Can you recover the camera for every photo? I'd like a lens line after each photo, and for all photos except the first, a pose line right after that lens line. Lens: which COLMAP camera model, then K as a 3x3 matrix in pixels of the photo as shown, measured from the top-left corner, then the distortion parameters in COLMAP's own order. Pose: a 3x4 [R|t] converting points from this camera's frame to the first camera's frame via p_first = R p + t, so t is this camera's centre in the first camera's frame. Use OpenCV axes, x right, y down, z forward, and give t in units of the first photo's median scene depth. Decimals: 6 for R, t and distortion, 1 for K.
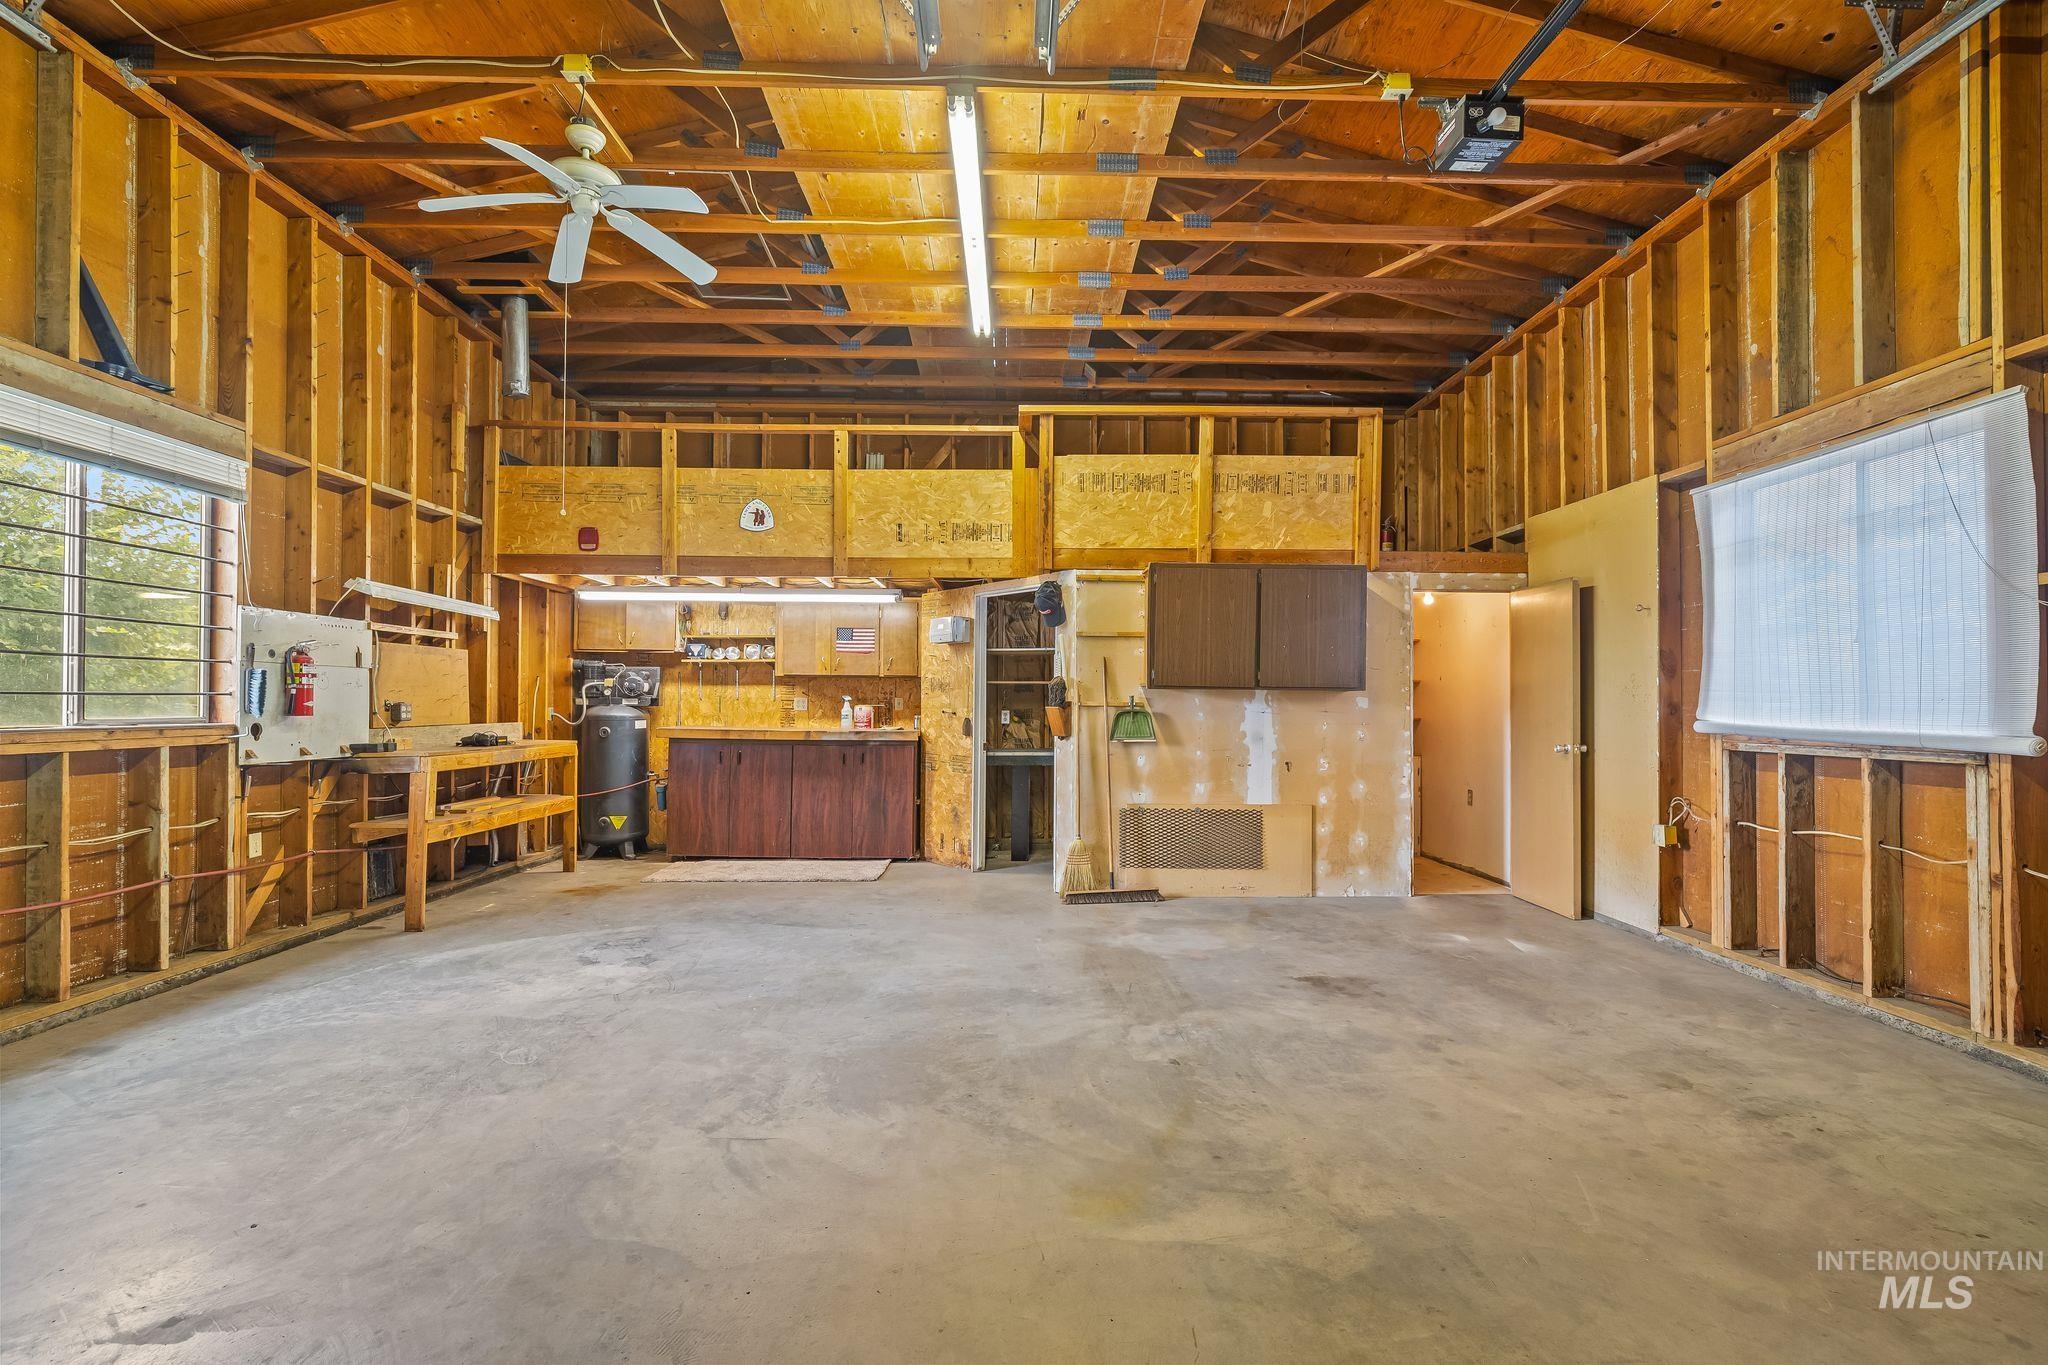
lens RADIAL K [[931.3, 0, 1036.7], [0, 931.3, 704.6], [0, 0, 1]] dist [0.000159, 0.000522]
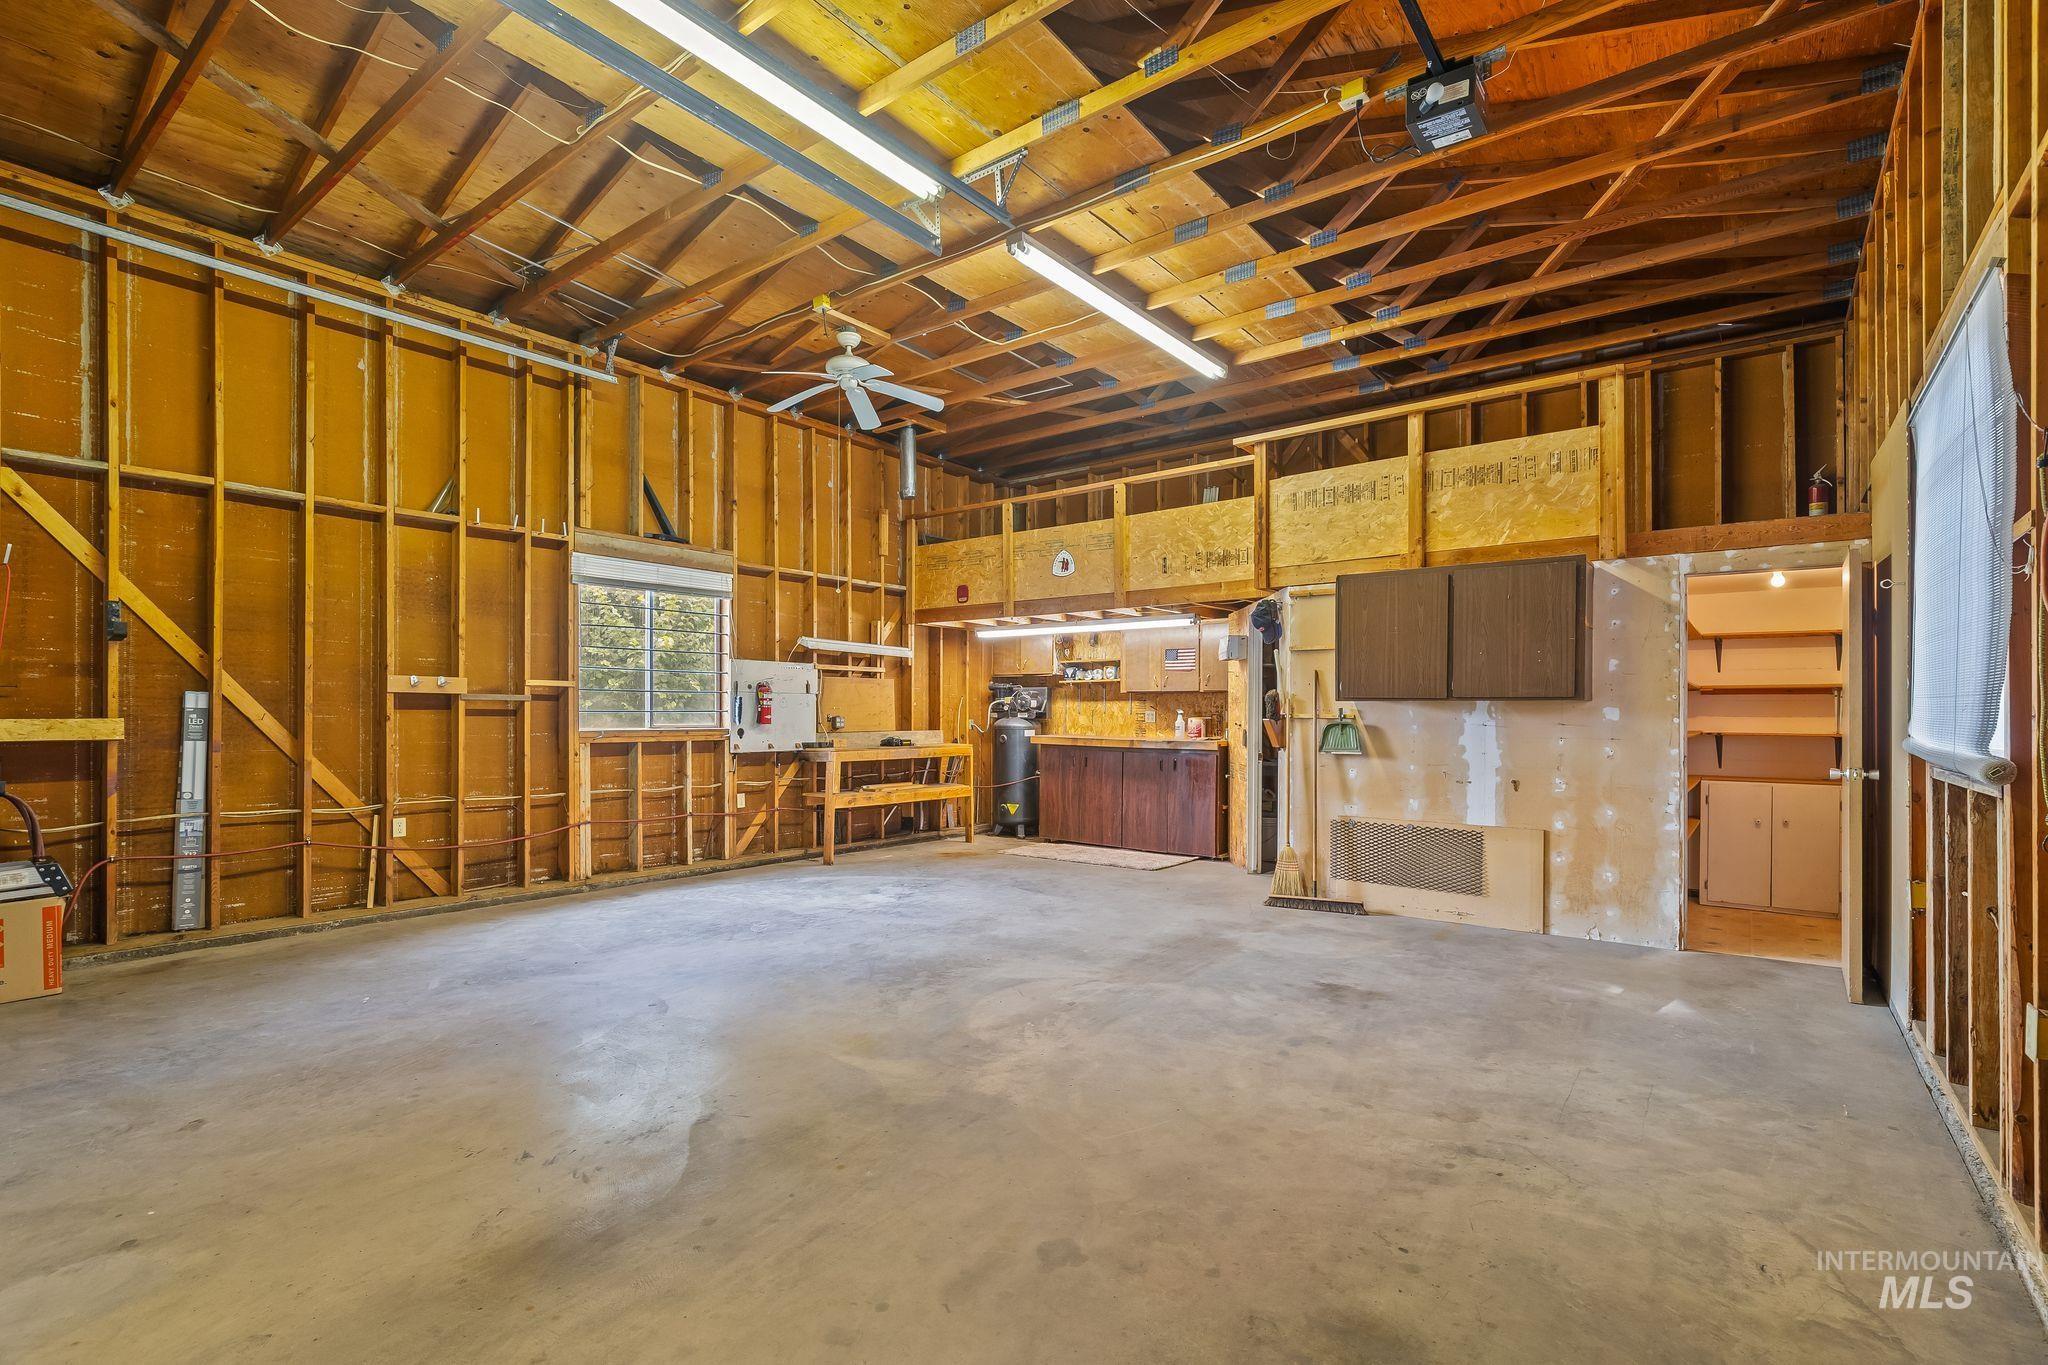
lens RADIAL K [[955.9, 0, 1029.3], [0, 955.9, 731.1], [0, 0, 1]] dist [0.001083, 0.000057]
pose [[0.776823, 0.007997, -0.629669, 0.684799], [0.000384, 0.999913, 0.013174, 0.002300], [0.629719, -0.010476, 0.776752, -0.016909]]
